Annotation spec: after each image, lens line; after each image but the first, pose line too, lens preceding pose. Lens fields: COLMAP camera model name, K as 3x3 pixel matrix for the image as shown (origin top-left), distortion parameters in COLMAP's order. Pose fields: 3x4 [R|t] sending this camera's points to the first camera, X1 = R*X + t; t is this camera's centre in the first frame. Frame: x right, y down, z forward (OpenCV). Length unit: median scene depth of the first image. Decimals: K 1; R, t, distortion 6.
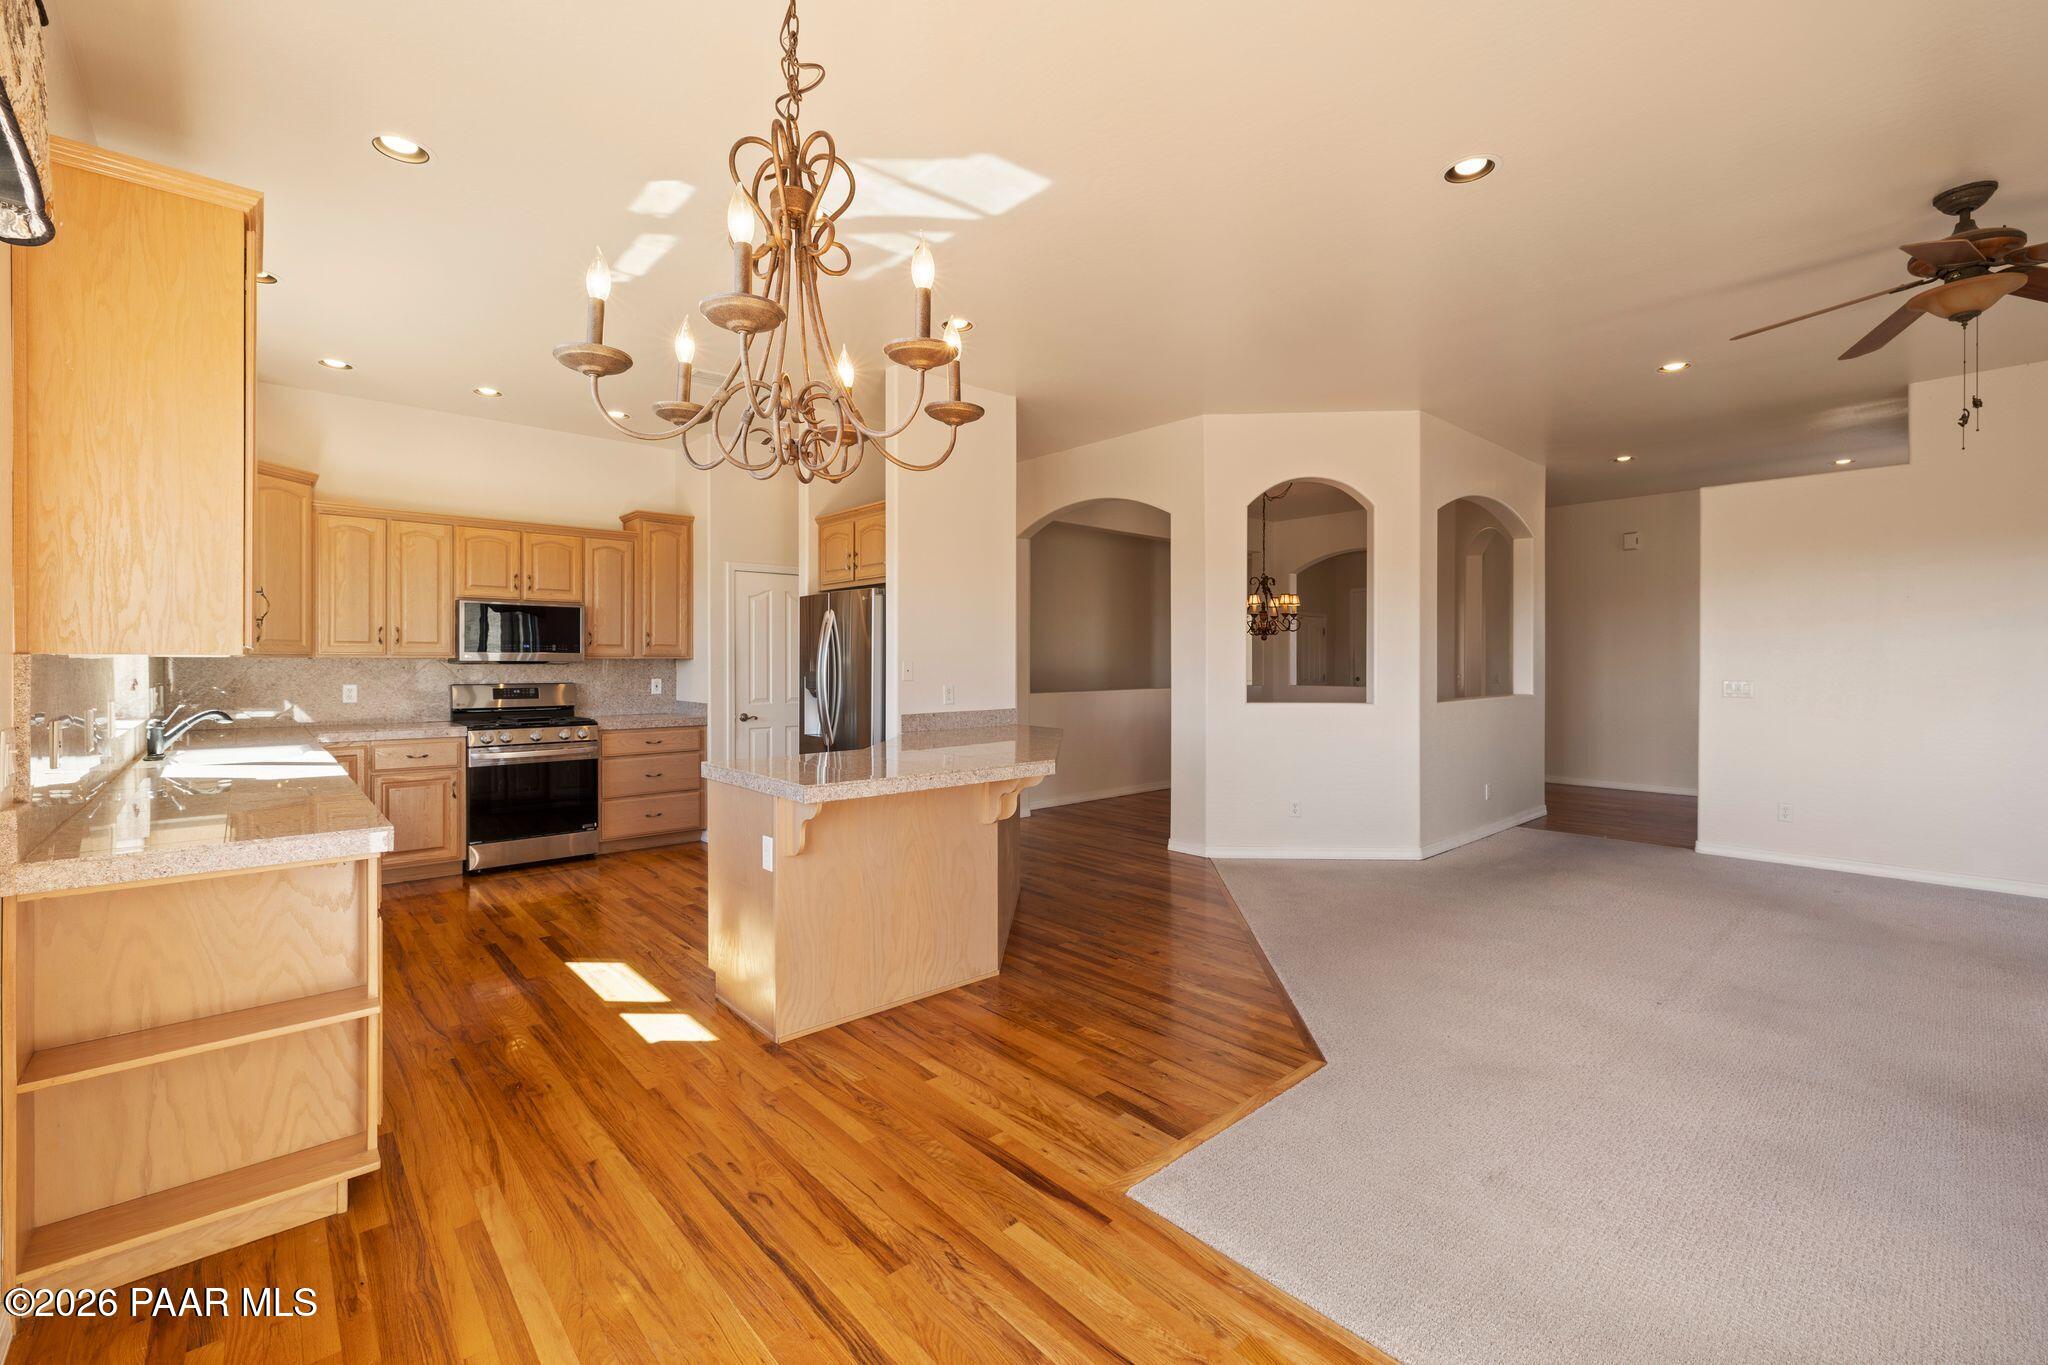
lens RADIAL K [[868.0, 0, 1014.1], [0, 868.0, 659.1], [0, 0, 1]] dist [0.000492, 0.000810]
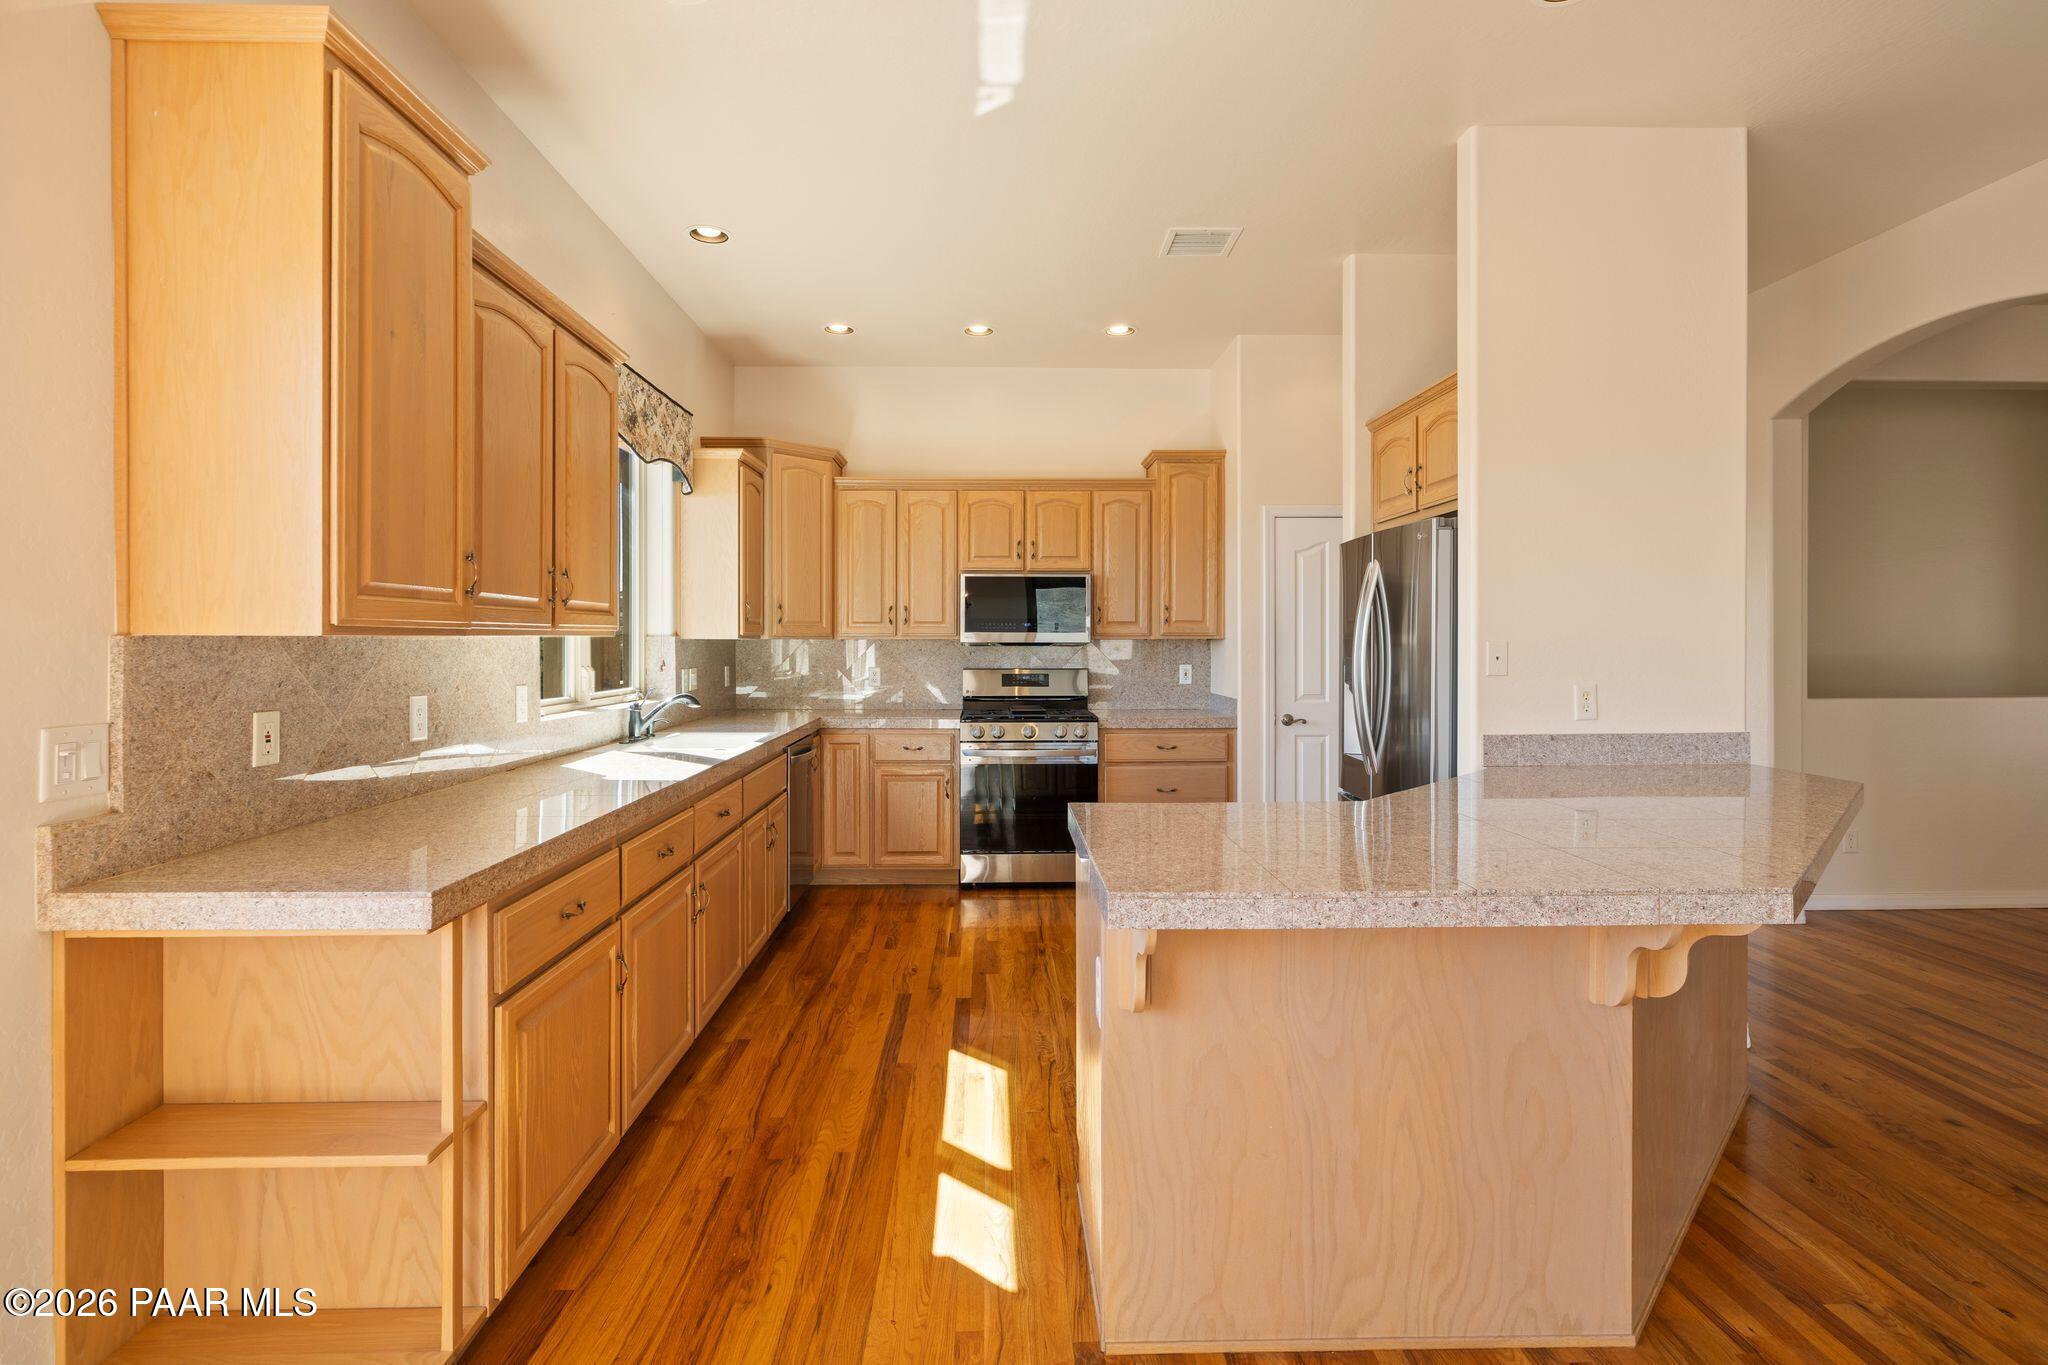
lens RADIAL K [[963.0, 0, 1016.9], [0, 963.0, 646.6], [0, 0, 1]] dist [-0.005309, 0.001023]
pose [[0.763280, 0.000940, -0.646067, 0.041751], [0.003558, 0.999978, 0.005658, 0.001038], [0.646058, -0.006617, 0.763260, 0.305329]]
